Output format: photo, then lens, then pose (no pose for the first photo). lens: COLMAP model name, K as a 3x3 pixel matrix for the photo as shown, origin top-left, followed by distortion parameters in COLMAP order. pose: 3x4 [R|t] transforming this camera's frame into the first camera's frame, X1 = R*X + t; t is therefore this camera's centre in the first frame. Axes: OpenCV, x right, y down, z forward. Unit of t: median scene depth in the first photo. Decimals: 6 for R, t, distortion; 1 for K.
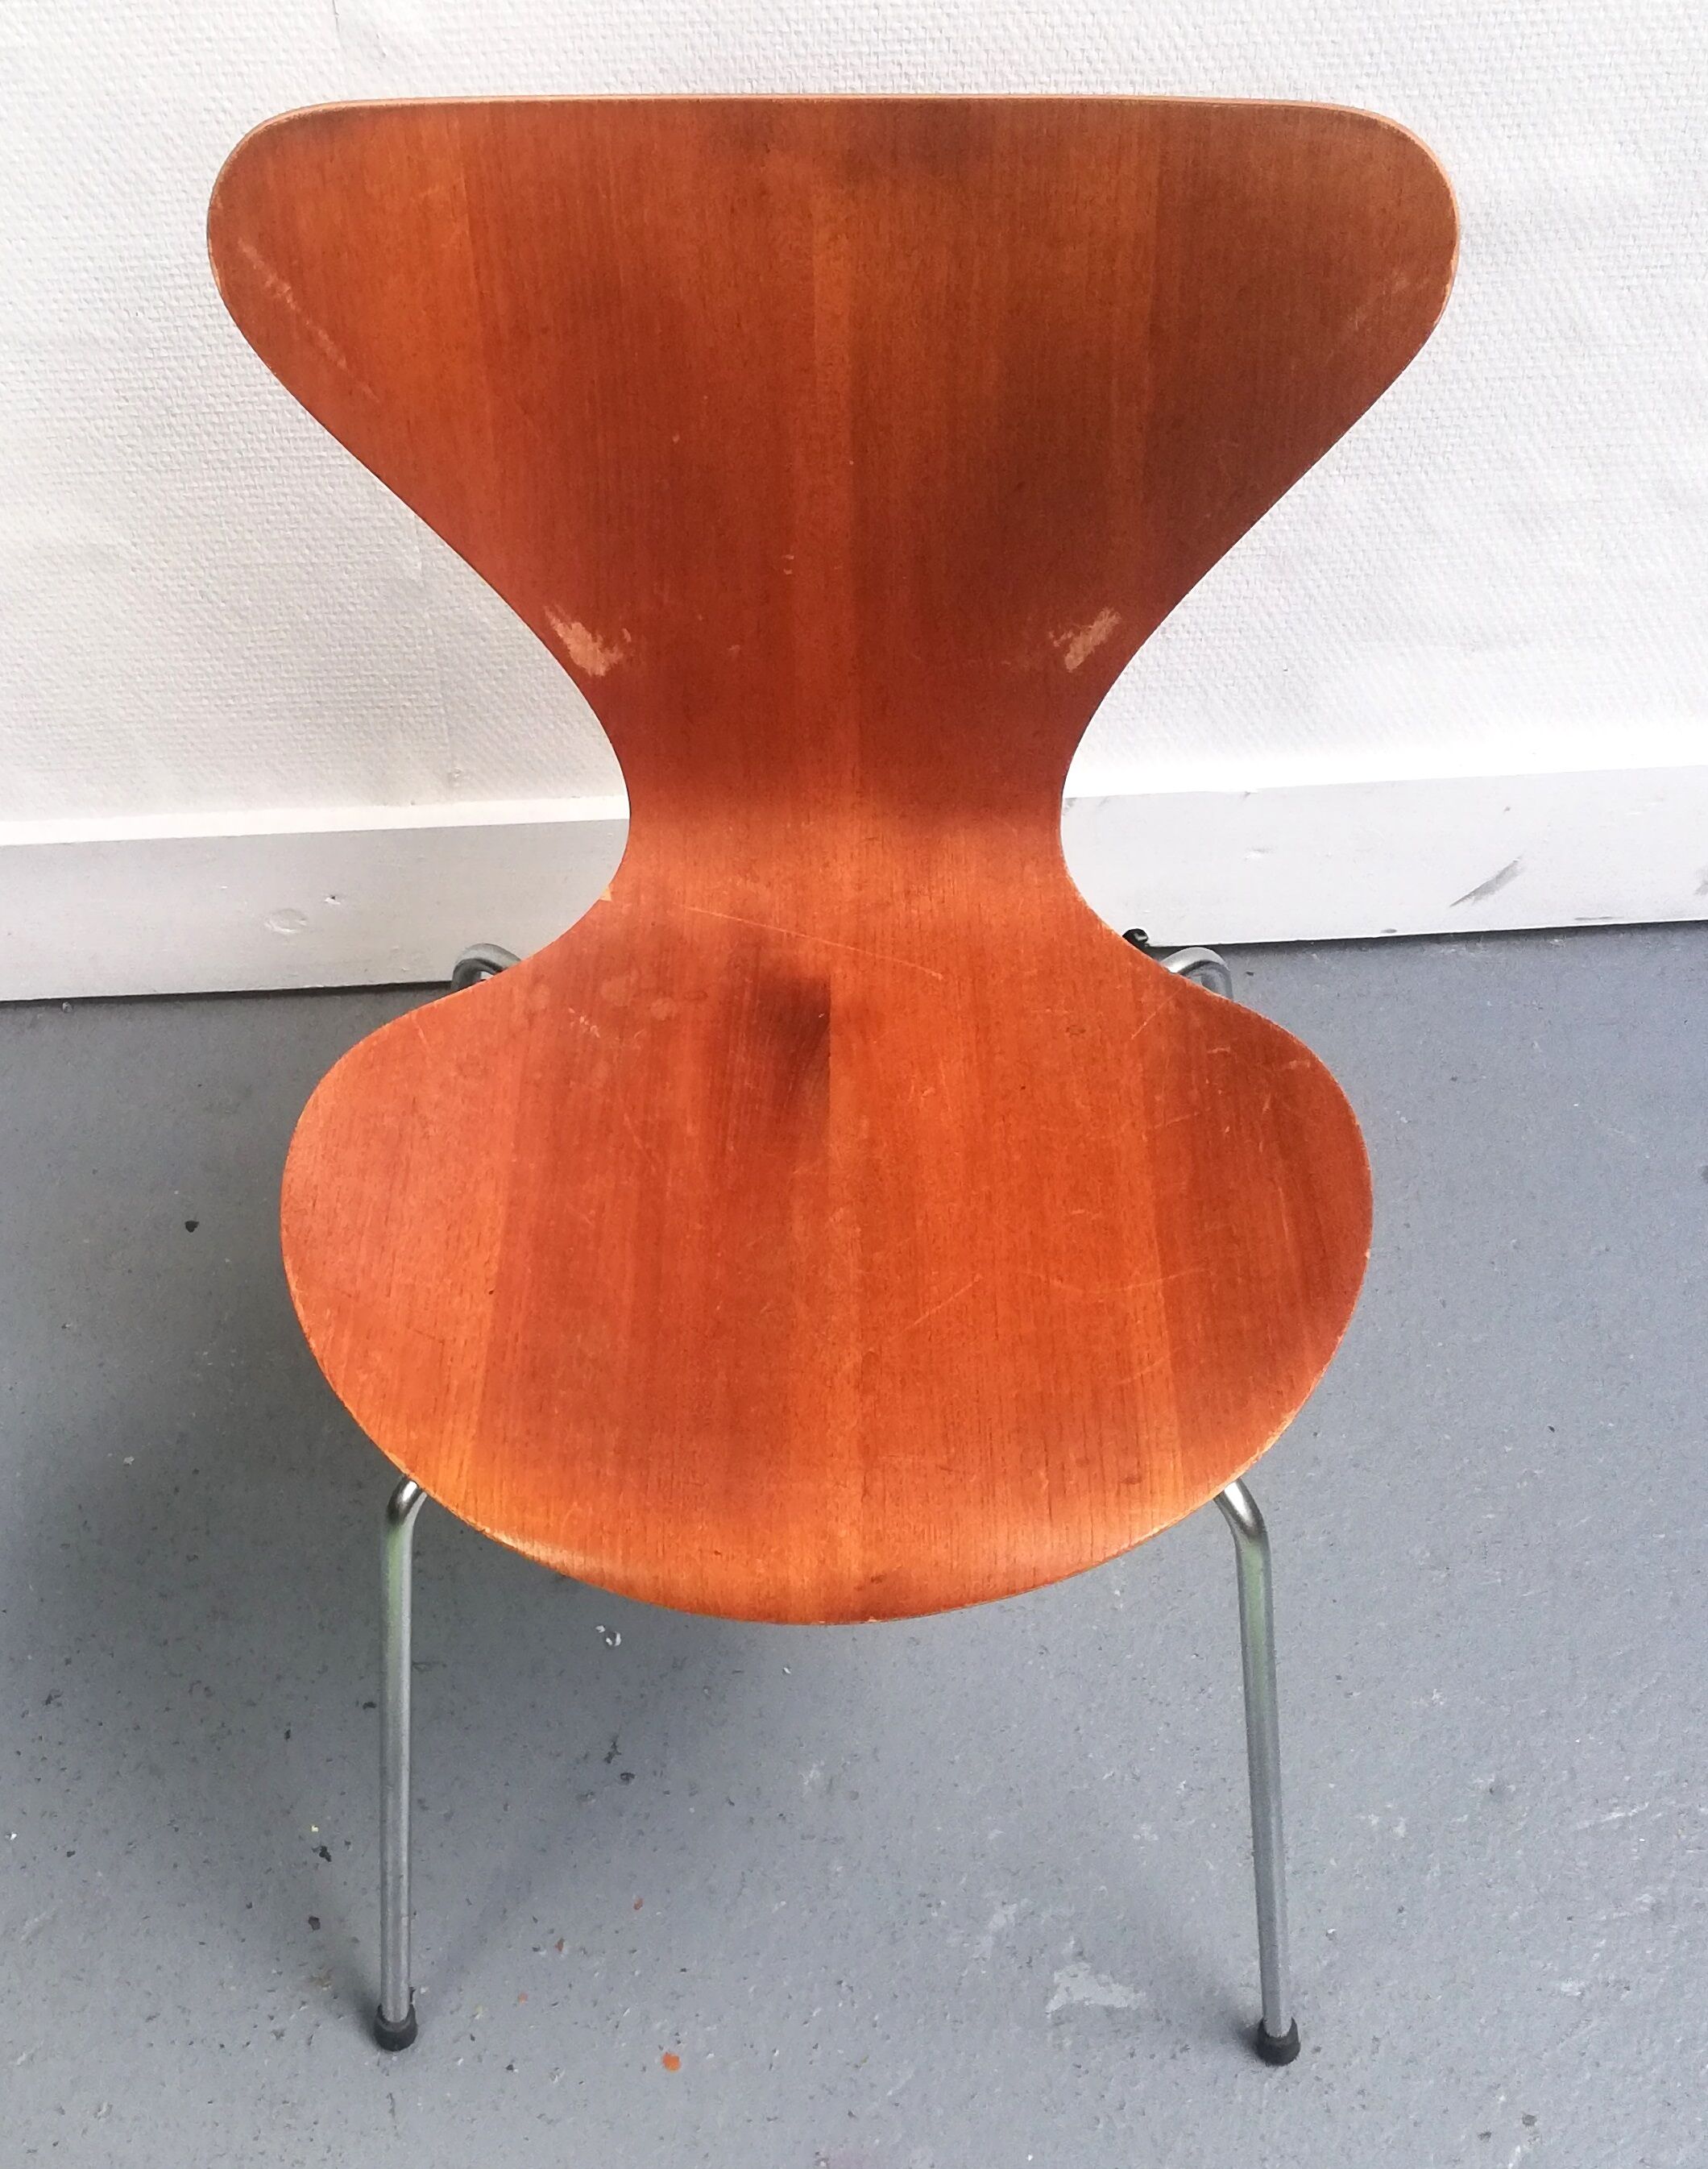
lens RADIAL K [[2781.9, 0, 855.6], [0, 2781.9, 1154.5], [0, 0, 1]] dist [0.111527, -0.224497]
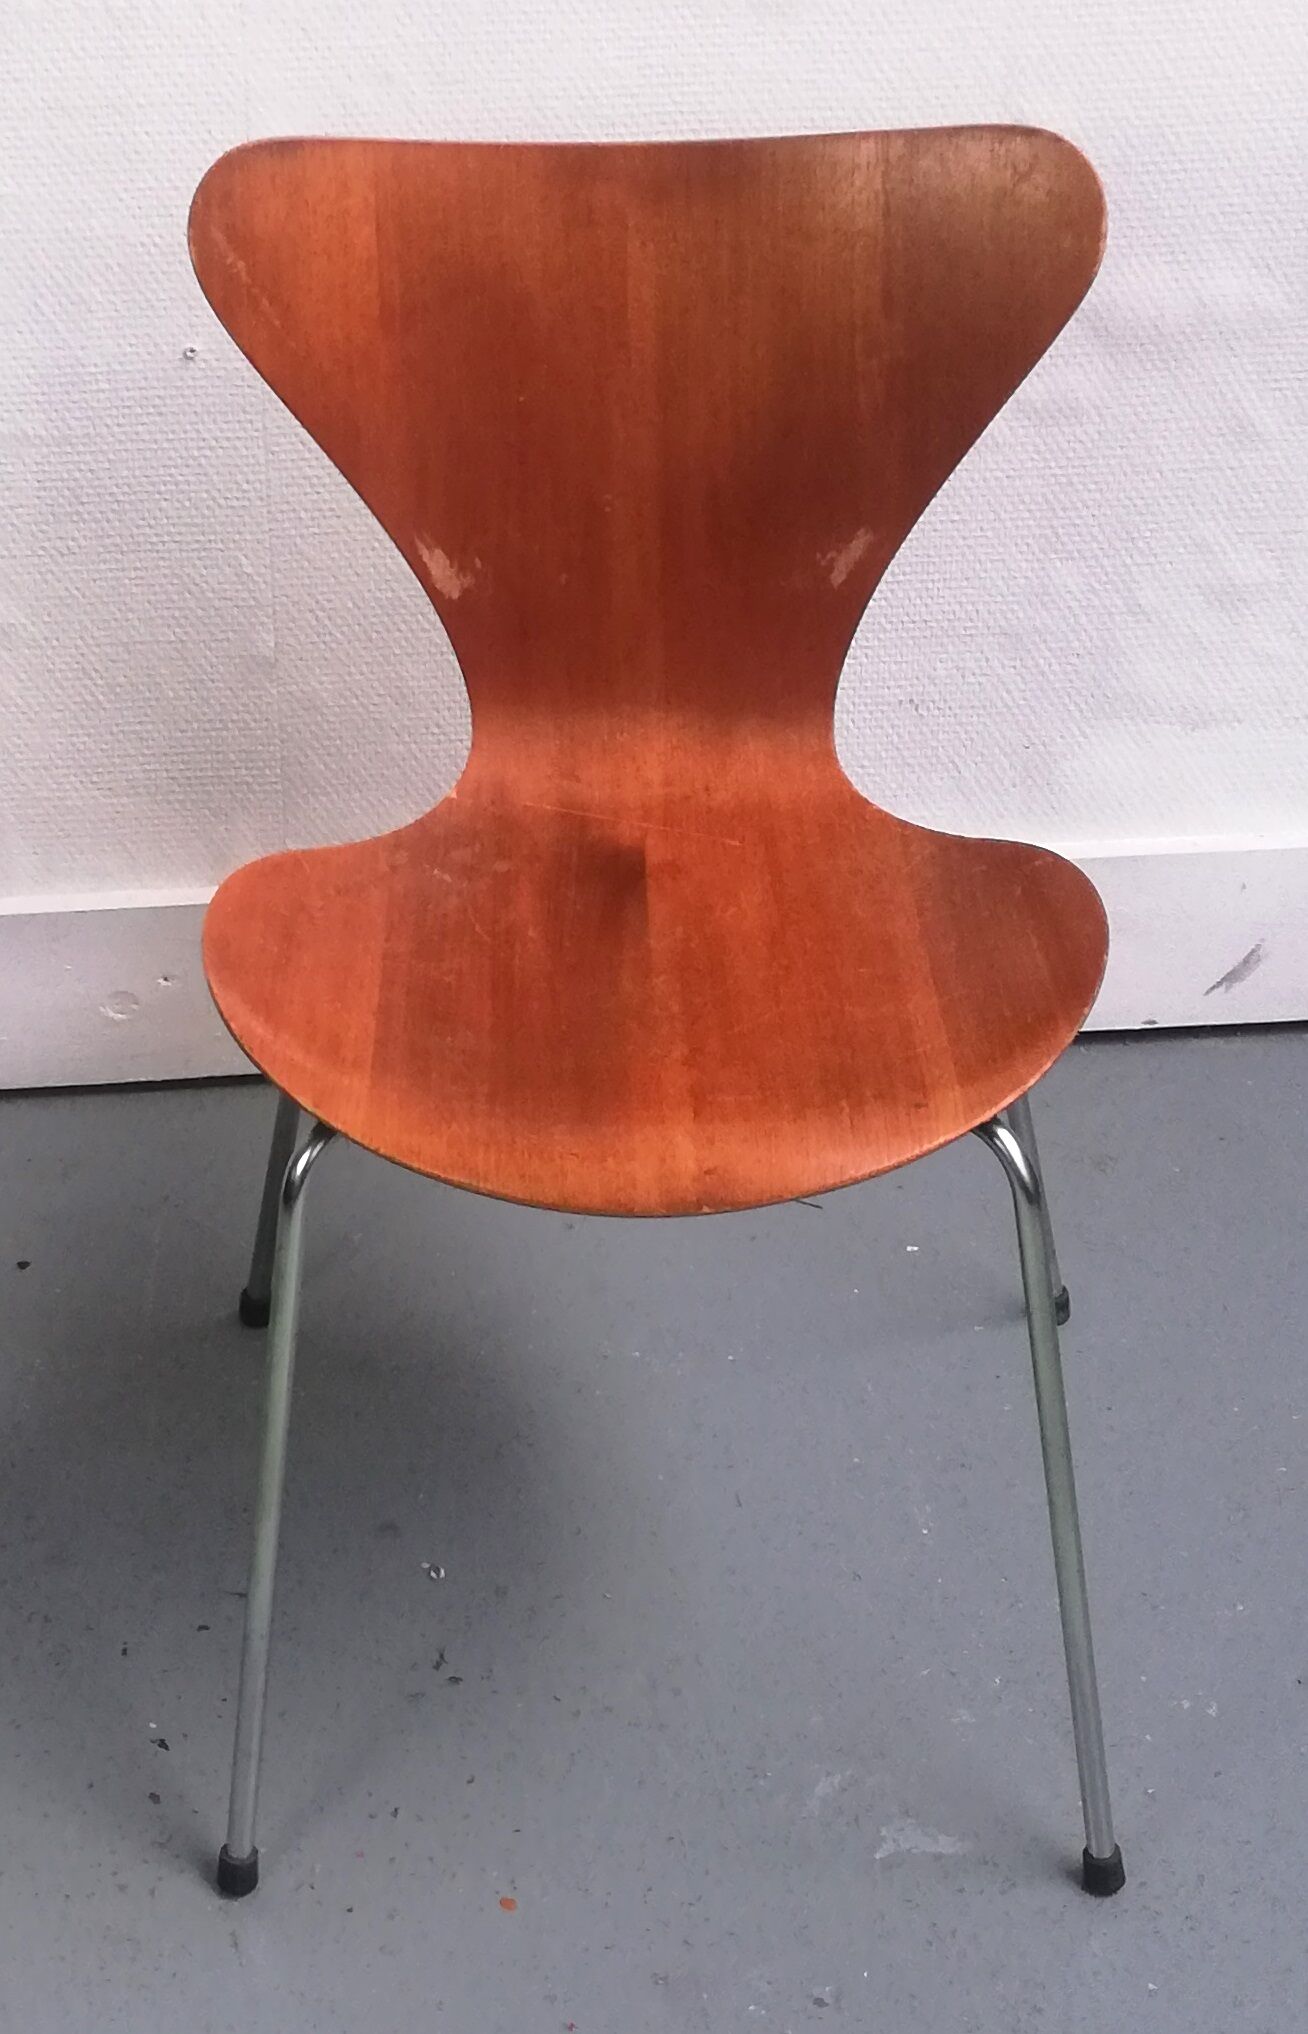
lens RADIAL K [[3429.2, 0, 525.3], [0, 3429.2, 607.9], [0, 0, 1]] dist [0.172535, -0.480330]
pose [[0.999885, -0.012370, -0.008809, -0.043535], [0.007530, 0.907592, -0.419786, 0.436048], [0.013188, 0.419672, 0.907580, -0.348236]]
